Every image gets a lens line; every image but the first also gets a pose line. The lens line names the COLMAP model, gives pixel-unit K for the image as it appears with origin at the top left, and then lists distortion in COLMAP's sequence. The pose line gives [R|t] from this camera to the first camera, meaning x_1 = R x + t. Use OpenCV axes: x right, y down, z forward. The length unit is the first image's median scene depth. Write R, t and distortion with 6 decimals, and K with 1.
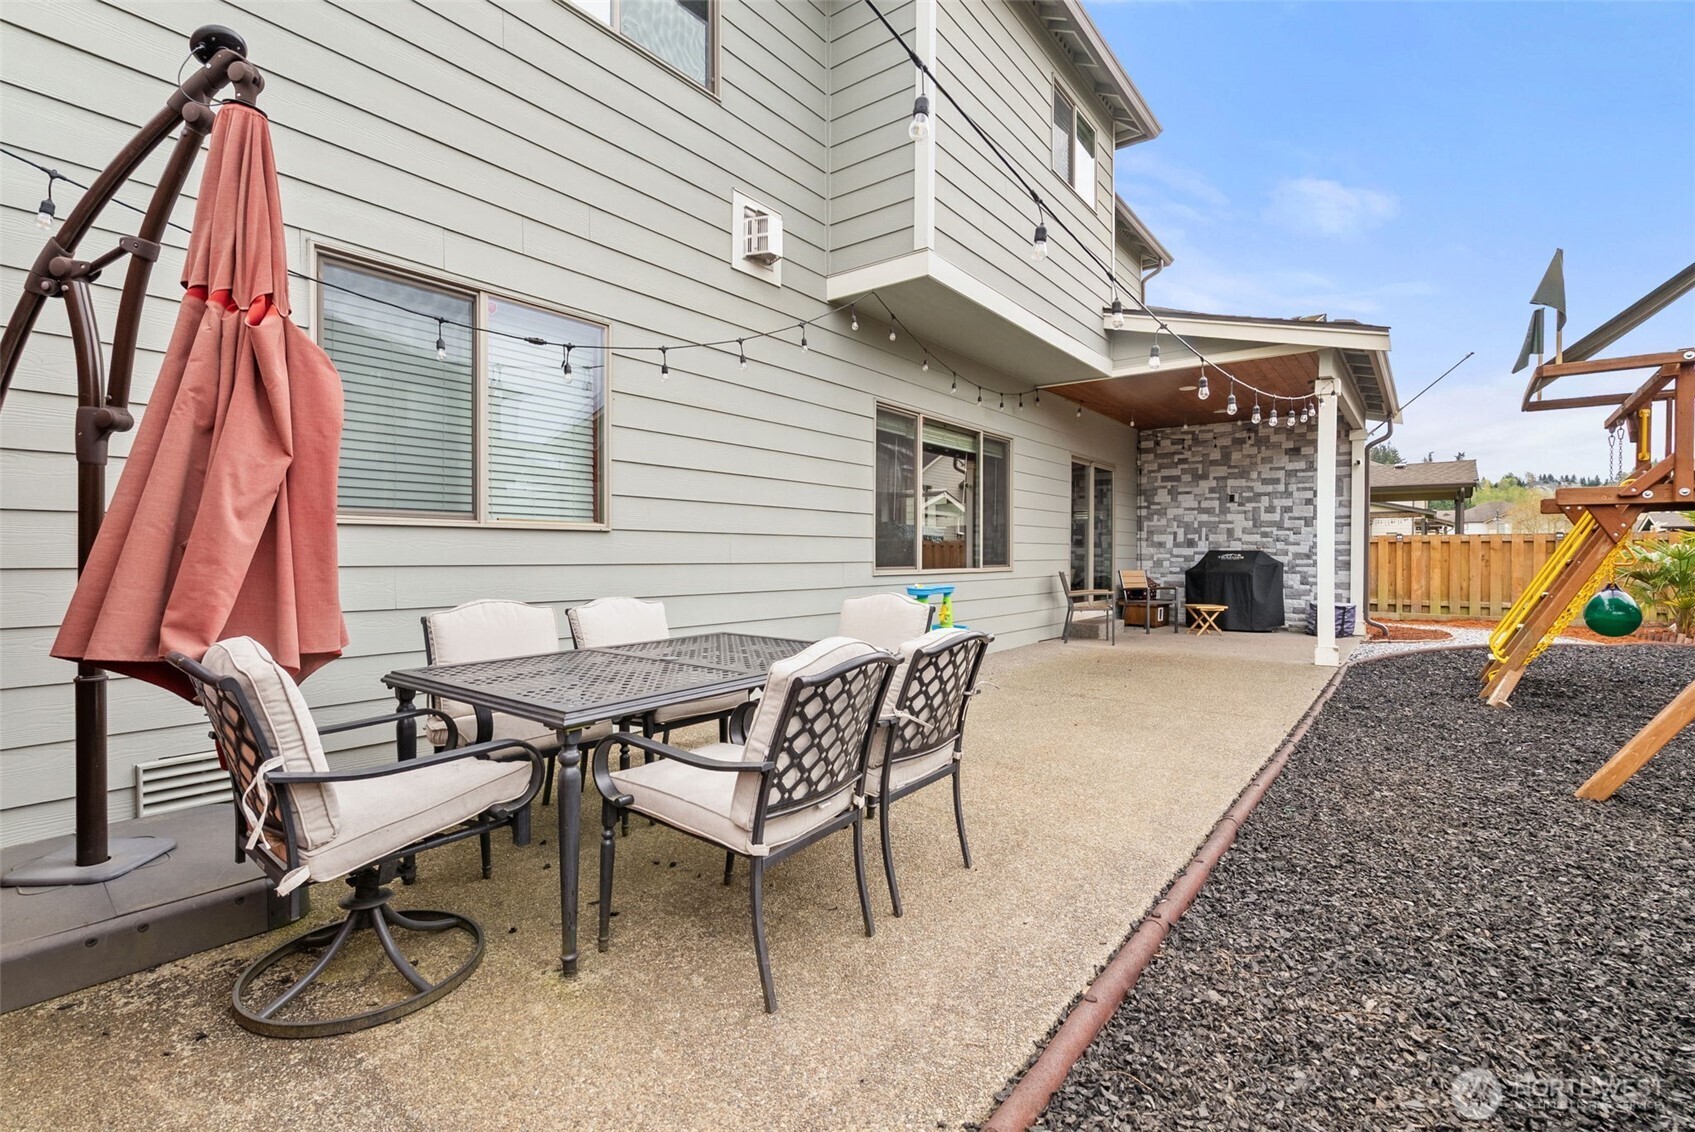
lens RADIAL K [[772.5, 0, 843.4], [0, 772.5, 563.2], [0, 0, 1]] dist [-0.003149, 0.000582]
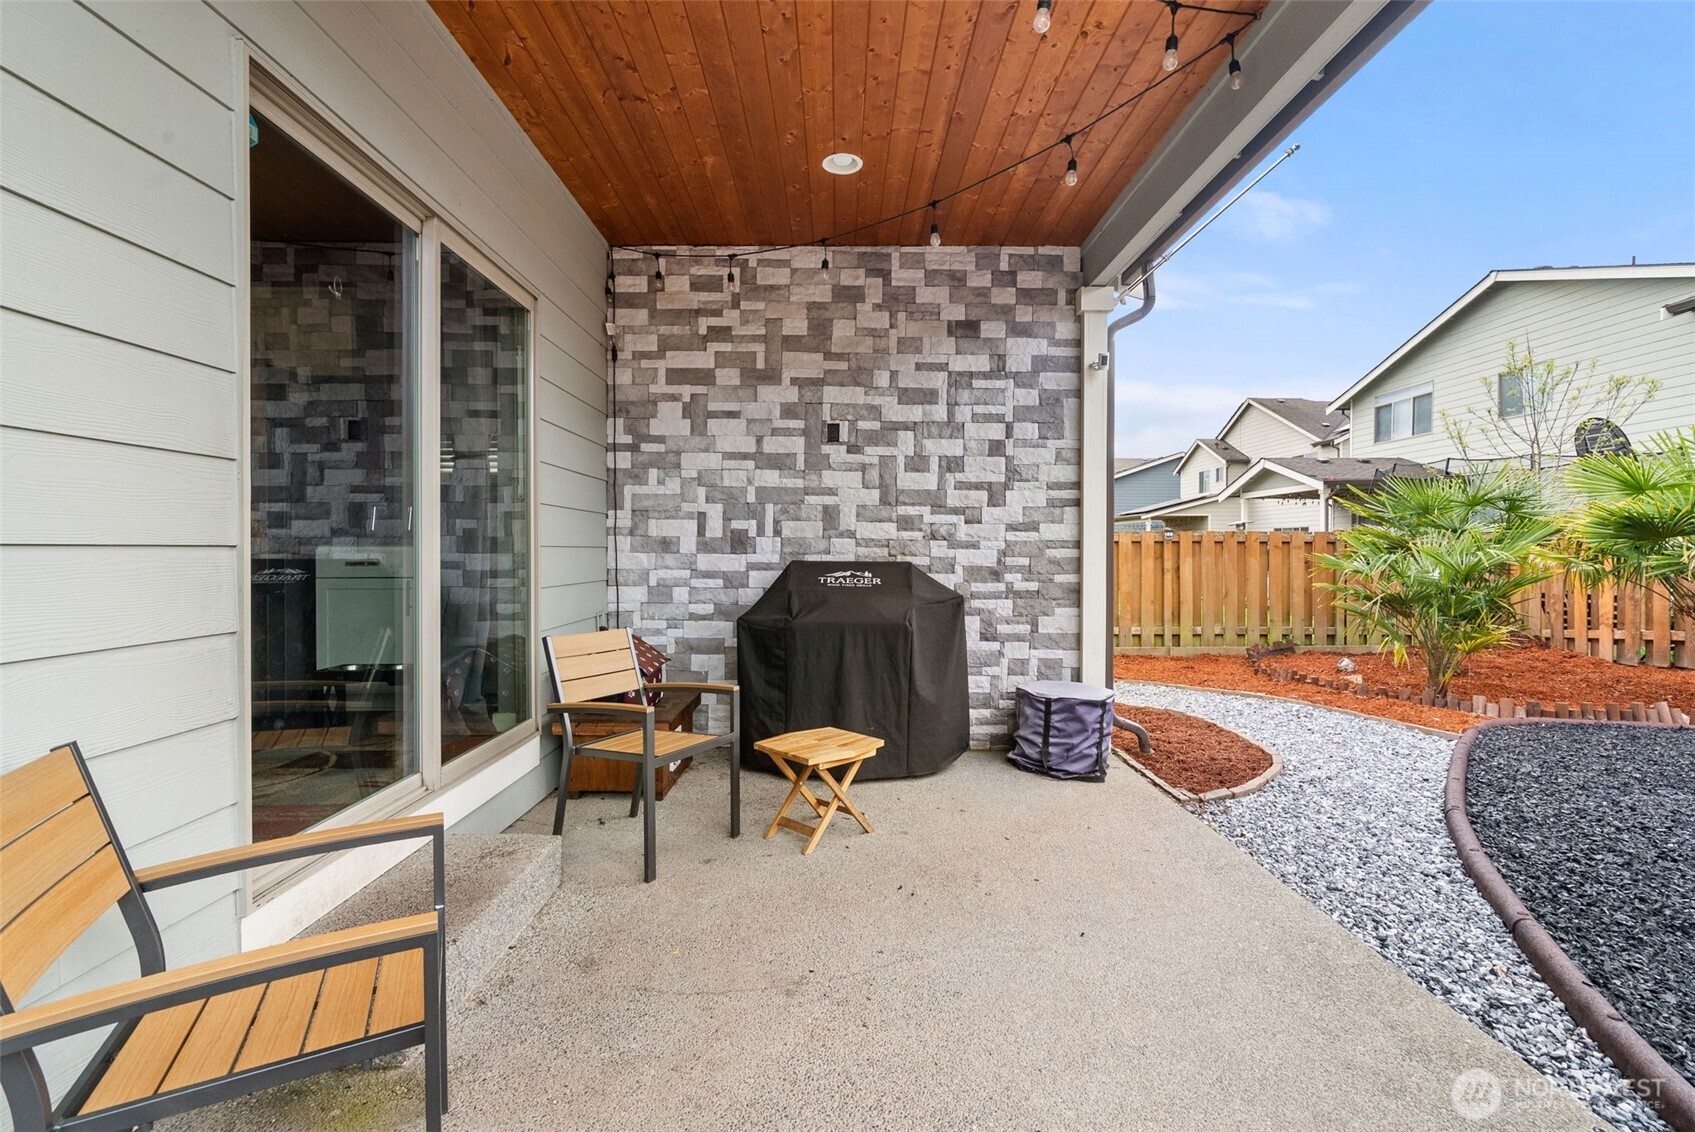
lens RADIAL K [[772.5, 0, 846.6], [0, 772.5, 555.6], [0, 0, 1]] dist [-0.003149, 0.000582]
pose [[0.786531, -0.004486, 0.617534, 0.256836], [0.007113, 0.999973, -0.001796, -0.018361], [-0.617509, 0.005805, 0.786542, 0.677106]]
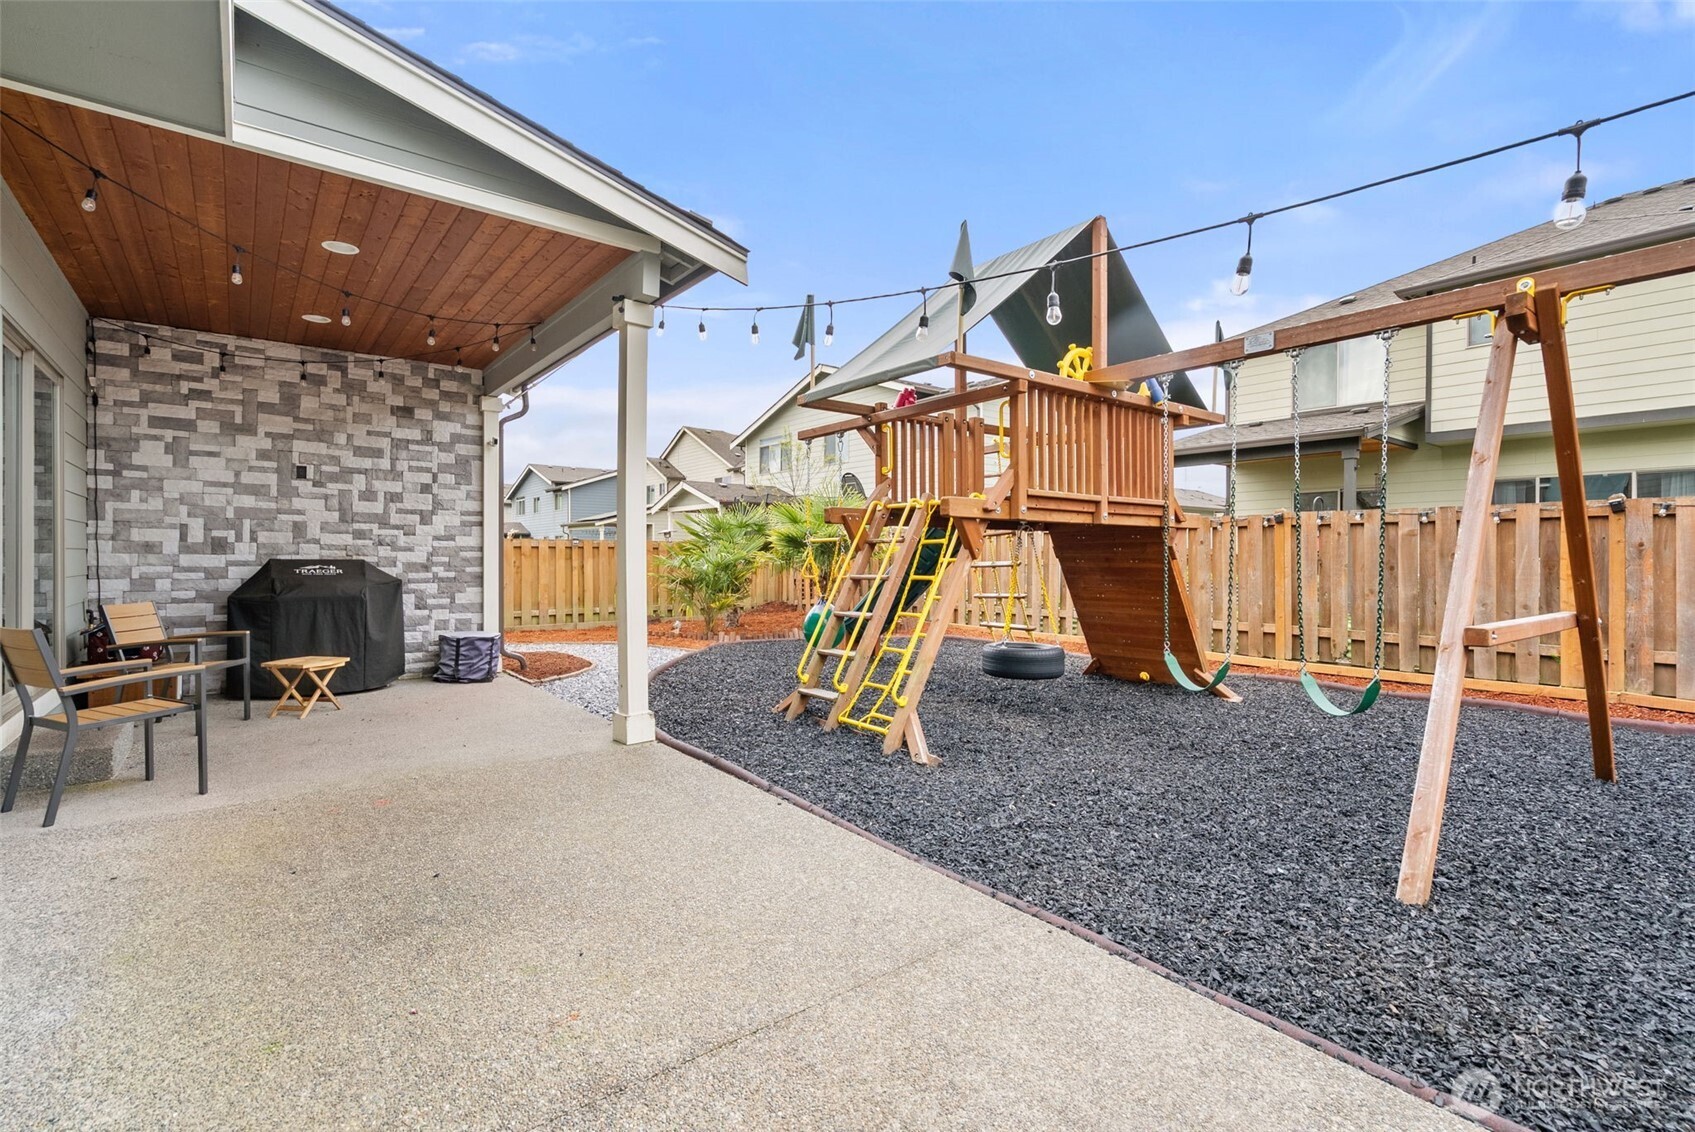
lens RADIAL K [[772.5, 0, 847.0], [0, 772.5, 559.6], [0, 0, 1]] dist [-0.003149, 0.000582]
pose [[0.242624, -0.006214, 0.970101, 0.023343], [0.009529, 0.999947, 0.004022, -0.014460], [-0.970074, 0.008268, 0.242670, 0.444673]]
